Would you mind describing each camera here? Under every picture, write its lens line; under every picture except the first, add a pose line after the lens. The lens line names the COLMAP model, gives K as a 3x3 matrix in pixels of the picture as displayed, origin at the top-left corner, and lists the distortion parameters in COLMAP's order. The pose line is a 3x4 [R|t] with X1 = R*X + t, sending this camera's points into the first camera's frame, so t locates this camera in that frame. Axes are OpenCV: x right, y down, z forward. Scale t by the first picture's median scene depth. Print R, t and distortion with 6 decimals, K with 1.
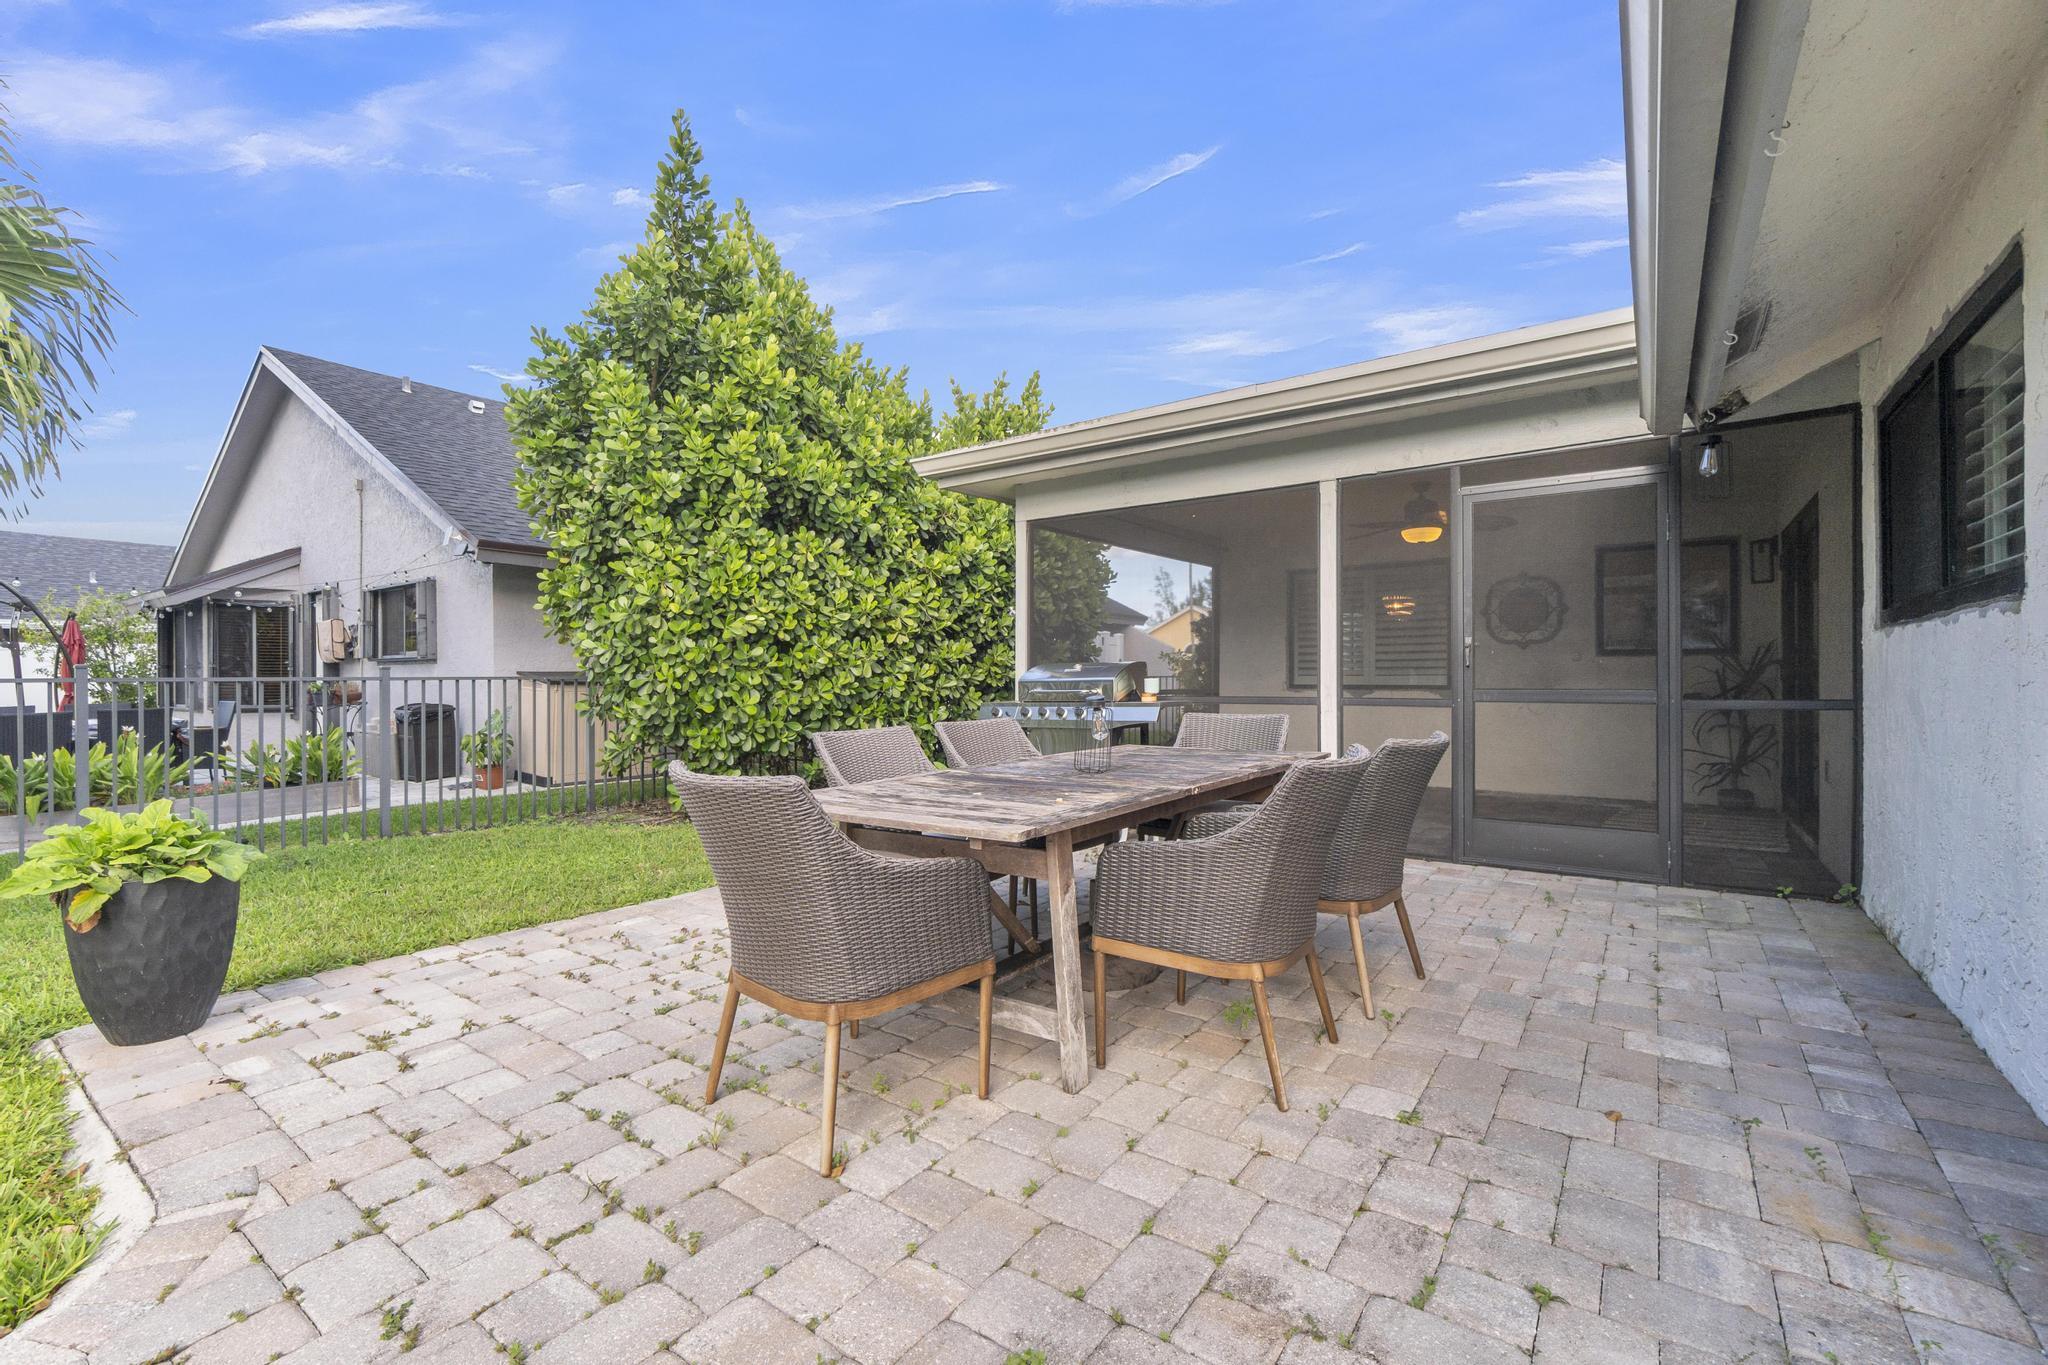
lens RADIAL K [[883.6, 0, 1007.6], [0, 883.6, 679.5], [0, 0, 1]] dist [-0.002813, -0.000118]
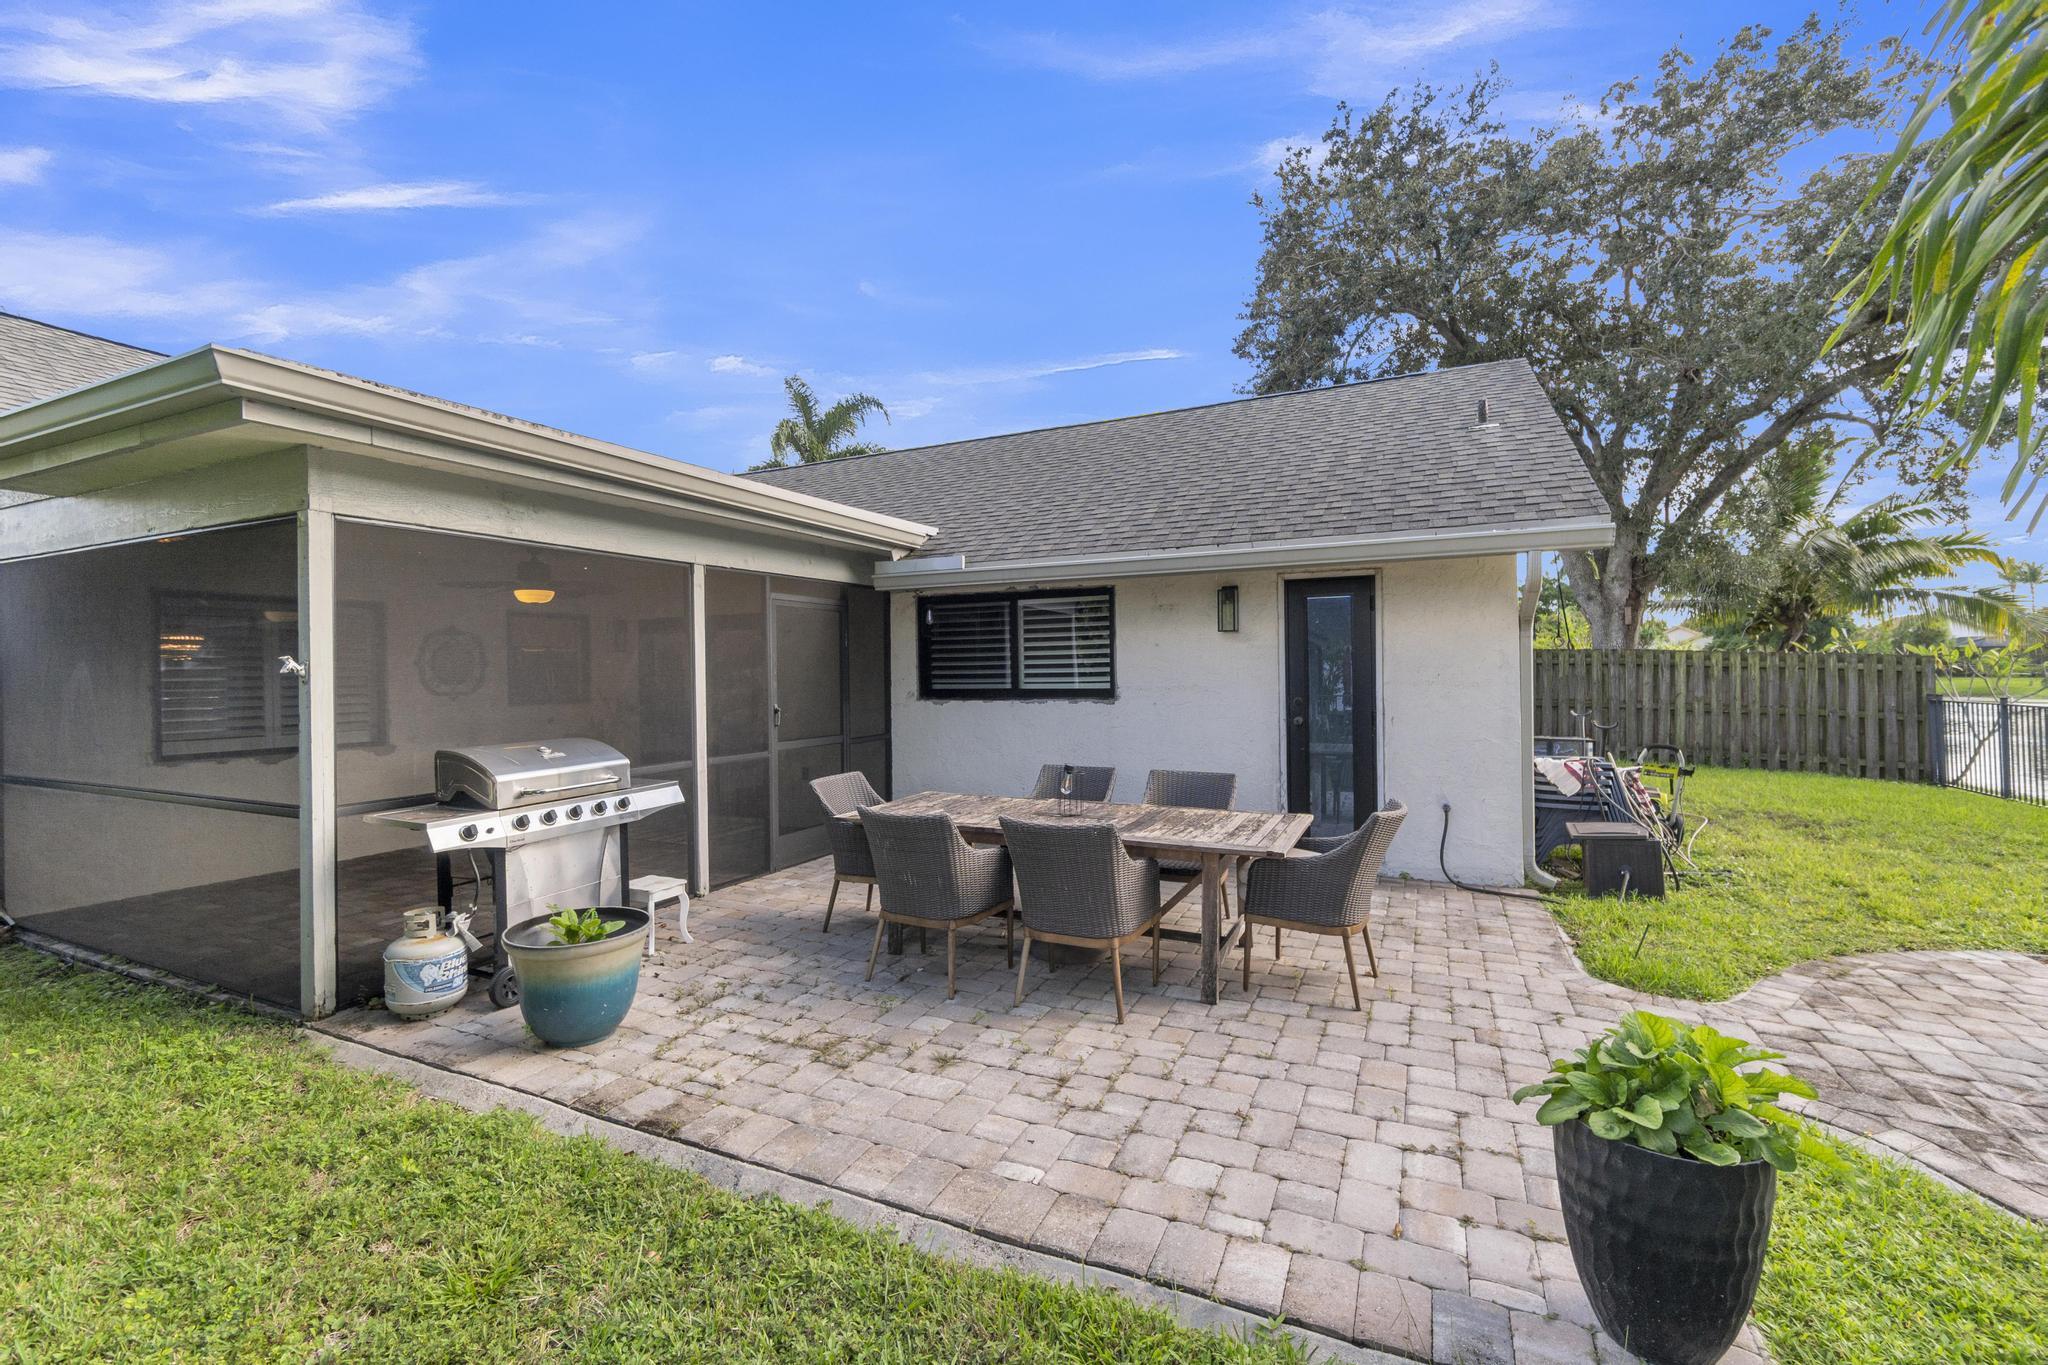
lens RADIAL K [[883.6, 0, 1008.7], [0, 883.6, 674.9], [0, 0, 1]] dist [-0.002813, -0.000118]
pose [[-0.190711, 0.003666, 0.981639, -1.373791], [0.016780, 0.999859, -0.000474, -0.137426], [-0.981503, 0.016381, -0.190746, 1.433972]]
